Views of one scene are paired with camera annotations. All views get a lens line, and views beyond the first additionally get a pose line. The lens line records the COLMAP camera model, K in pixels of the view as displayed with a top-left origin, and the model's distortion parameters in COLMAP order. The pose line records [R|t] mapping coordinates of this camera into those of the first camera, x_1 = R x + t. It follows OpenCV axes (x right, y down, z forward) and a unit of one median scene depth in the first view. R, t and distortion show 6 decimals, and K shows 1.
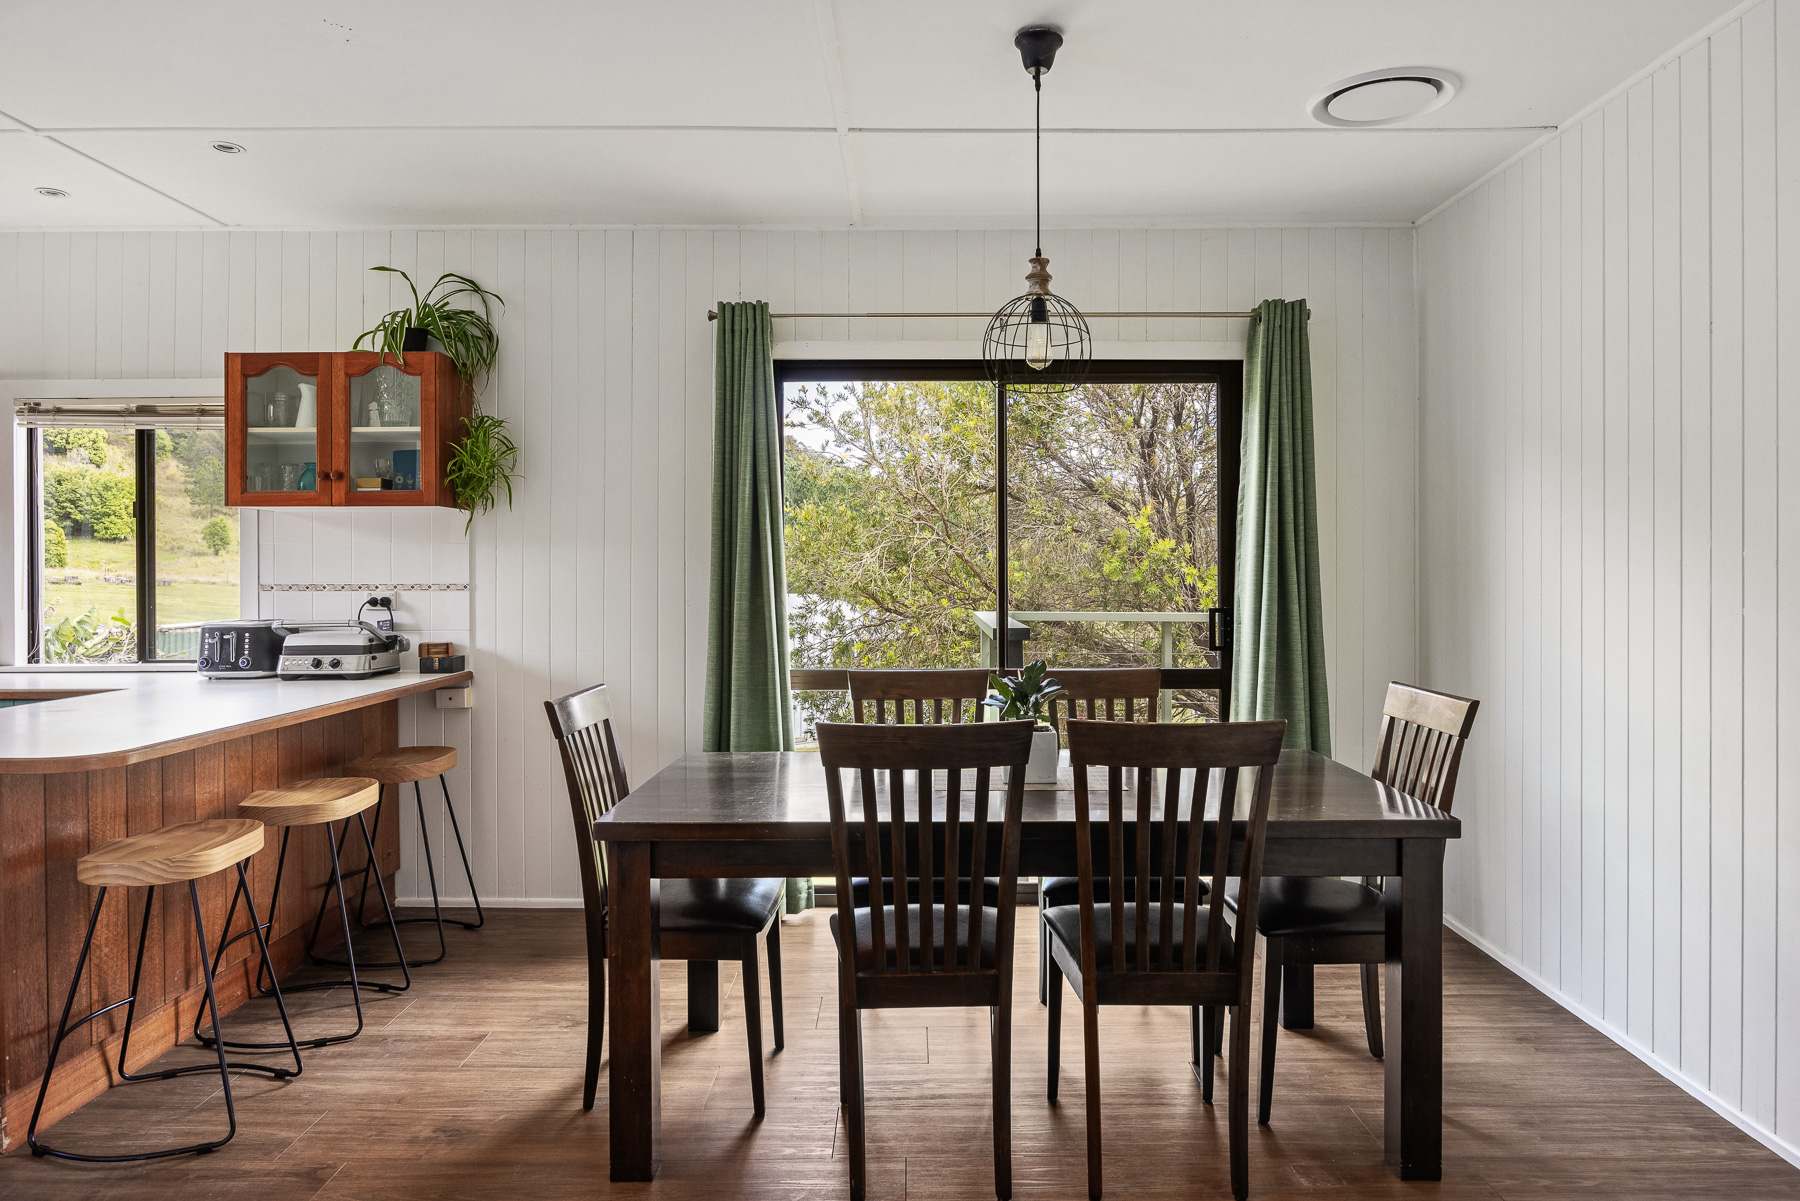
lens RADIAL K [[1124.0, 0, 902.6], [0, 1124.0, 573.7], [0, 0, 1]] dist [-0.009372, -0.002262]
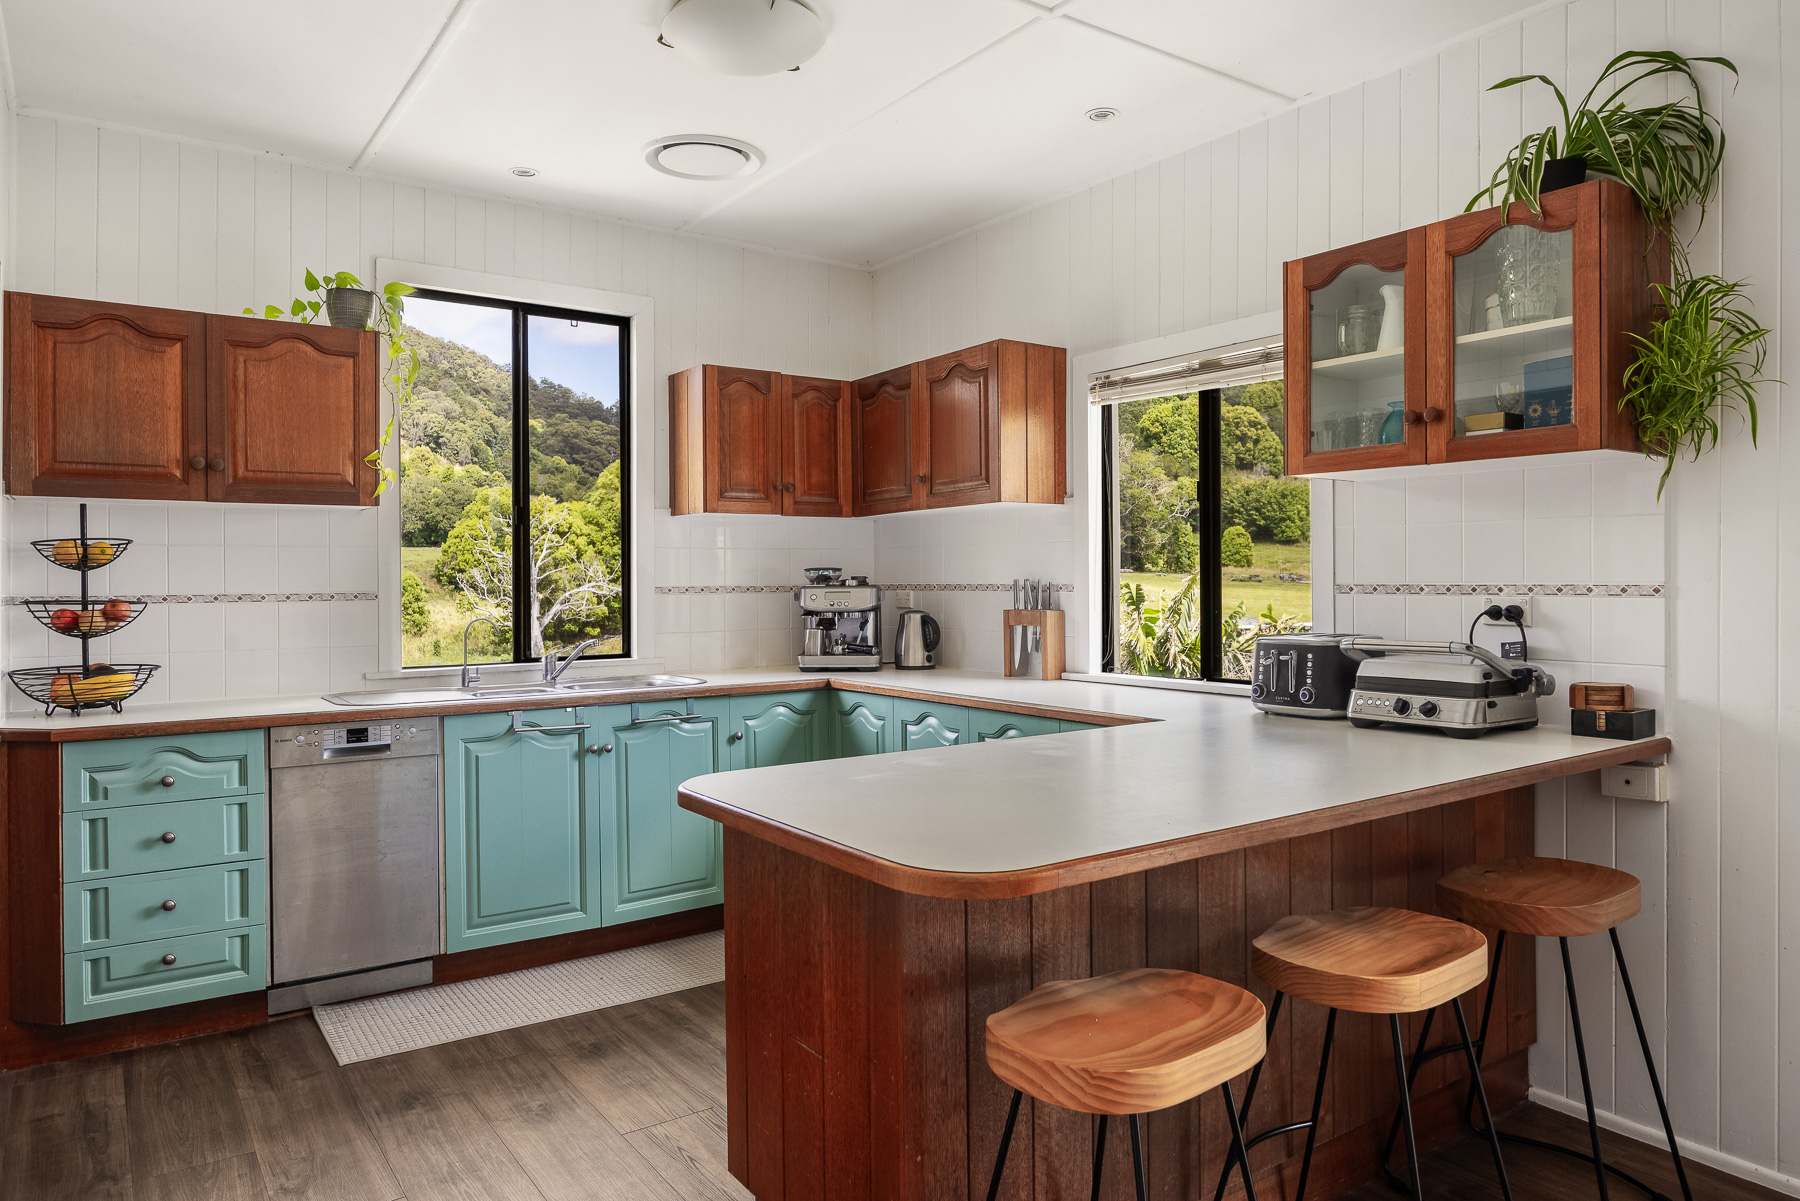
lens RADIAL K [[1151.2, 0, 898.7], [0, 1151.2, 583.7], [0, 0, 1]] dist [-0.005745, 0.001398]
pose [[0.587231, 0.004559, -0.809406, -0.148514], [0.004014, 0.999955, 0.008545, 0.001885], [0.809409, -0.008266, 0.587187, 0.357755]]
